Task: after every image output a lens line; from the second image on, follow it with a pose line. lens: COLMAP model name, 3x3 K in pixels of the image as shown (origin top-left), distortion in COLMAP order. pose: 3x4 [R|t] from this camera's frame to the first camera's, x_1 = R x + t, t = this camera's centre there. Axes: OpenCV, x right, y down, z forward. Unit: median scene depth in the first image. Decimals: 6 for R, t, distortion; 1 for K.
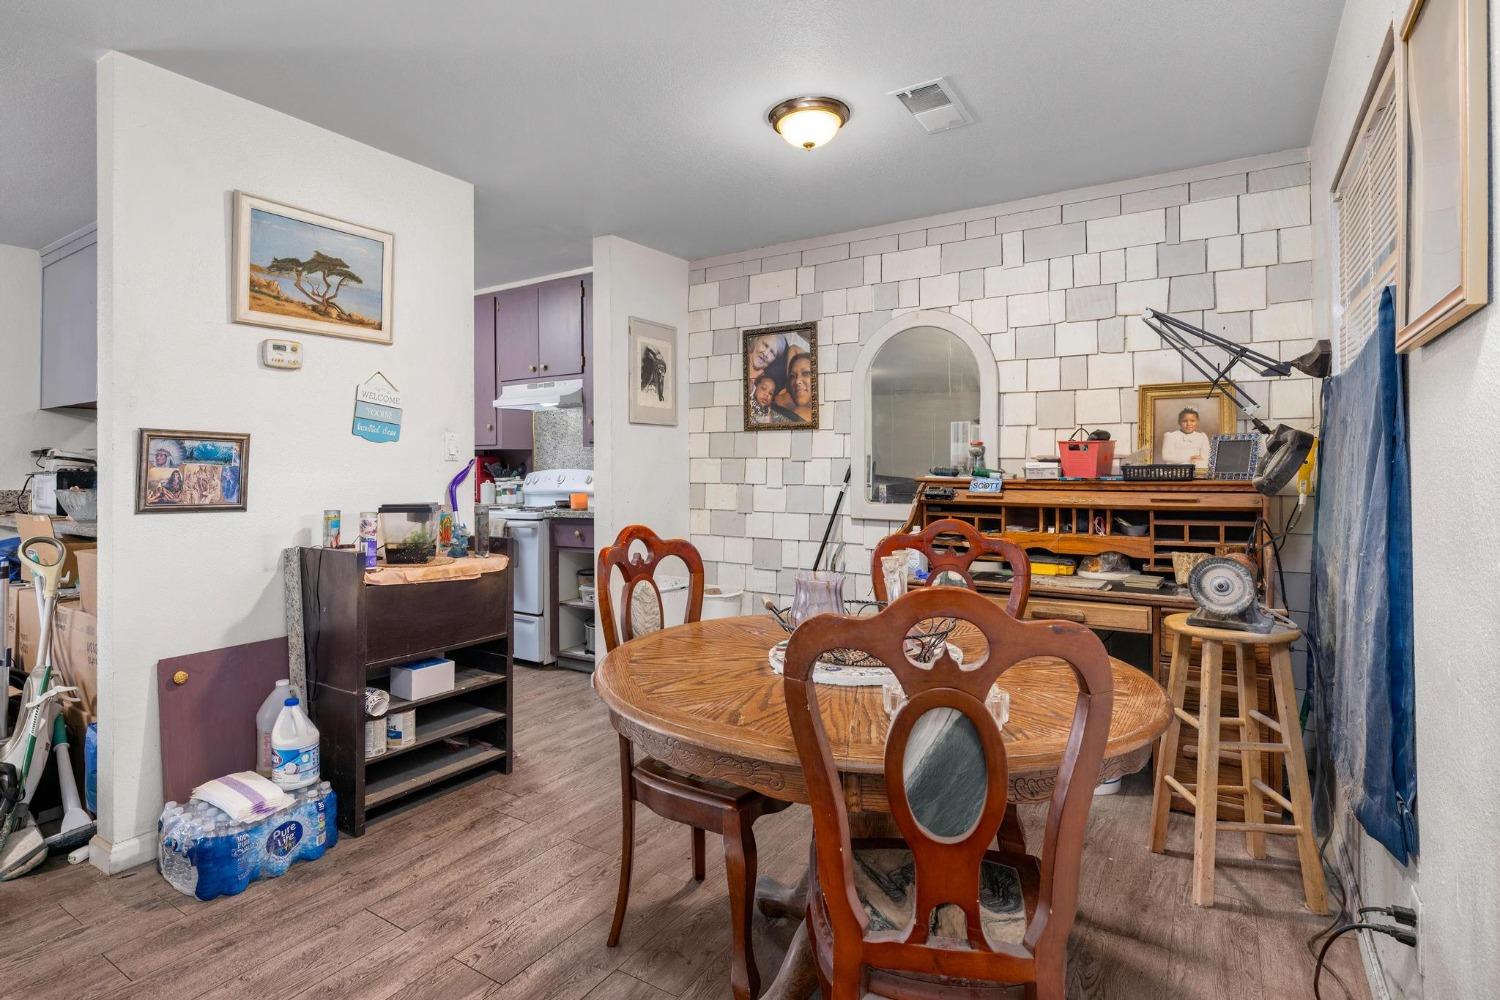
lens RADIAL K [[765.4, 0, 697.8], [0, 765.4, 461.2], [0, 0, 1]] dist [-0.012550, -0.000423]
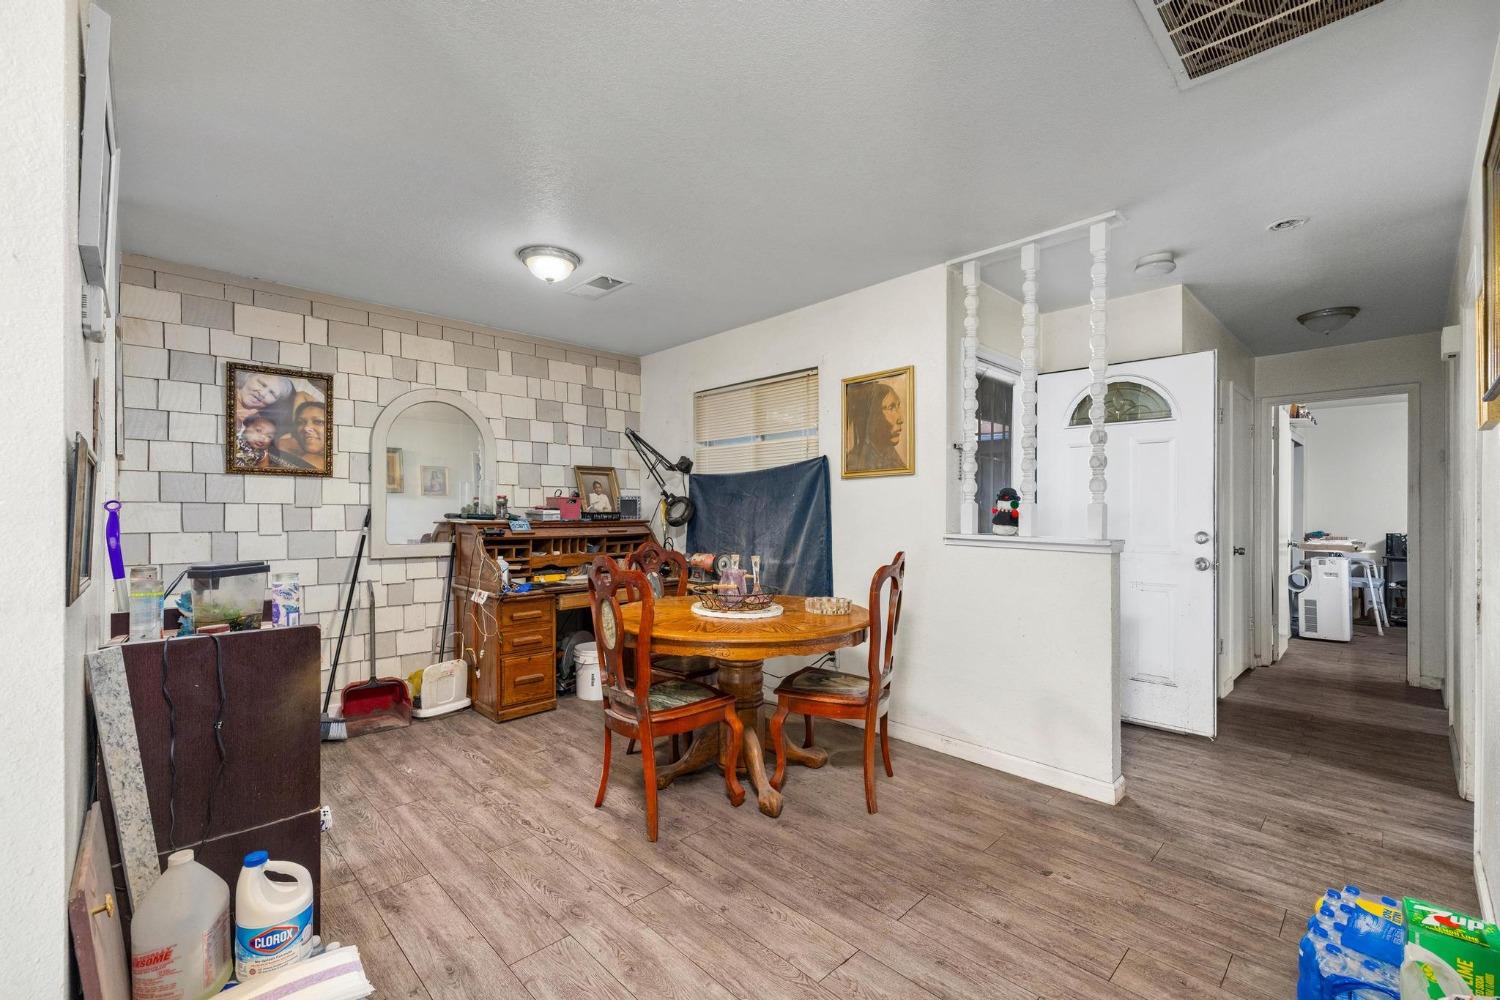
lens RADIAL K [[629.4, 0, 747.2], [0, 629.4, 511.5], [0, 0, 1]] dist [-0.000233, 0.000407]
pose [[0.197973, -0.000347, 0.980207, -0.572038], [-0.008290, 0.999964, 0.002028, -0.001065], [-0.980172, -0.008528, 0.197963, 0.264571]]
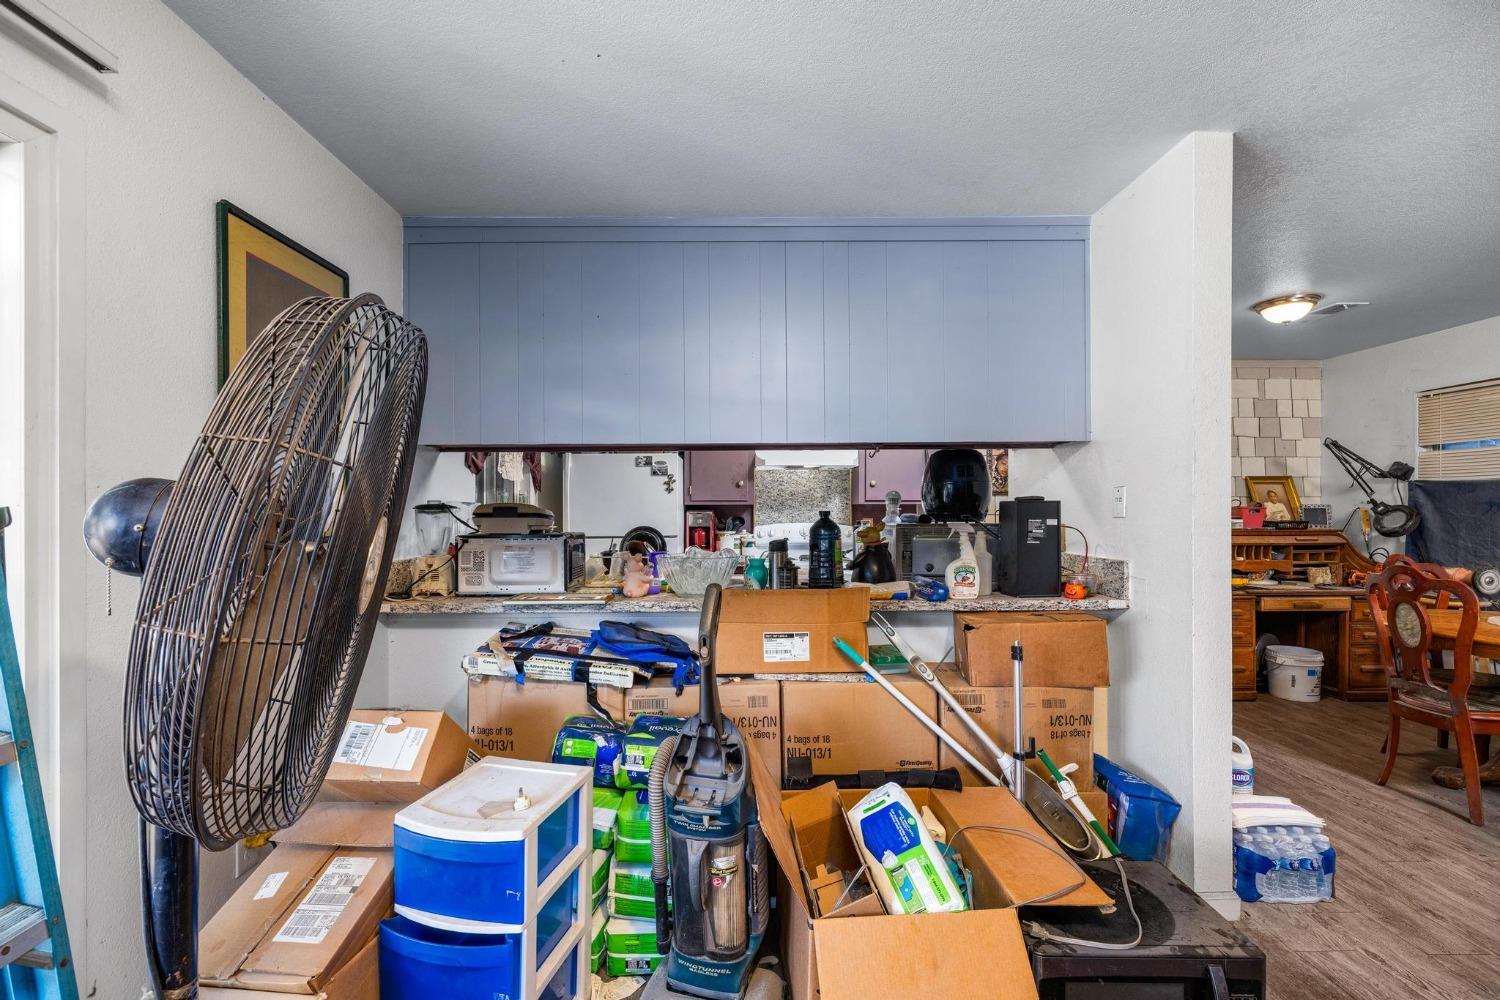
lens RADIAL K [[629.4, 0, 736.6], [0, 629.4, 506.6], [0, 0, 1]] dist [-0.000233, 0.000407]
pose [[0.825470, 0.000634, 0.564446, -0.986905], [-0.001115, 0.999999, 0.000507, -0.020391], [-0.564445, -0.001048, 0.825470, 0.353015]]
